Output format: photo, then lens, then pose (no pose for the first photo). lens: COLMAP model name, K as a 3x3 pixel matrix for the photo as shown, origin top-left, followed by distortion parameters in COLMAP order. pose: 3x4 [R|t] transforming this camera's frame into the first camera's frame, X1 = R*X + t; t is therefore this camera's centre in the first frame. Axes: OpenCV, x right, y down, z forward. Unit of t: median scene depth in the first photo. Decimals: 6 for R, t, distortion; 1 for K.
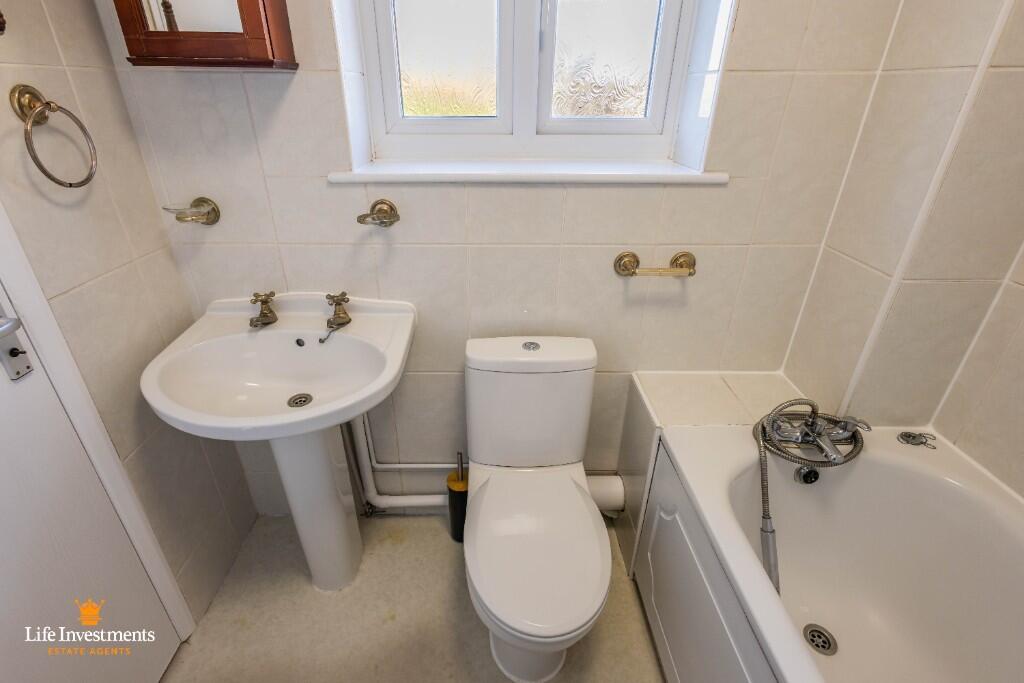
lens RADIAL K [[478.2, 0, 488.2], [0, 478.2, 346.3], [0, 0, 1]] dist [0.004736, 0.001125]
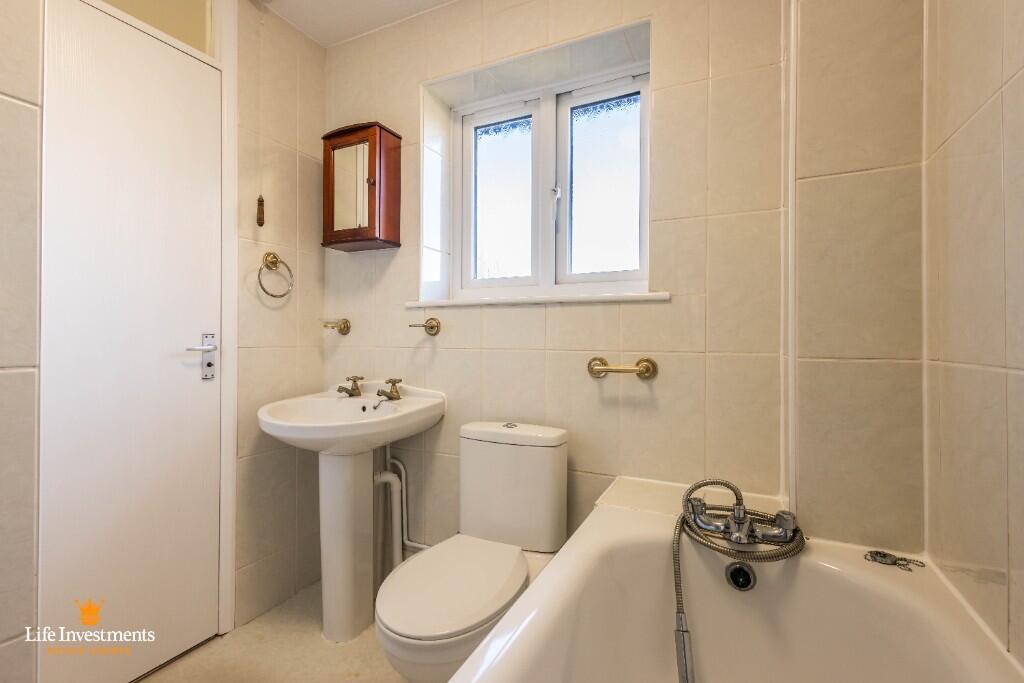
lens RADIAL K [[475.2, 0, 492.6], [0, 475.2, 334.6], [0, 0, 1]] dist [0.001941, -0.000691]
pose [[0.891710, 0.005251, -0.452578, 0.638920], [-0.218199, 0.881048, -0.419693, 0.333755], [0.396539, 0.472997, 0.786785, -0.074535]]
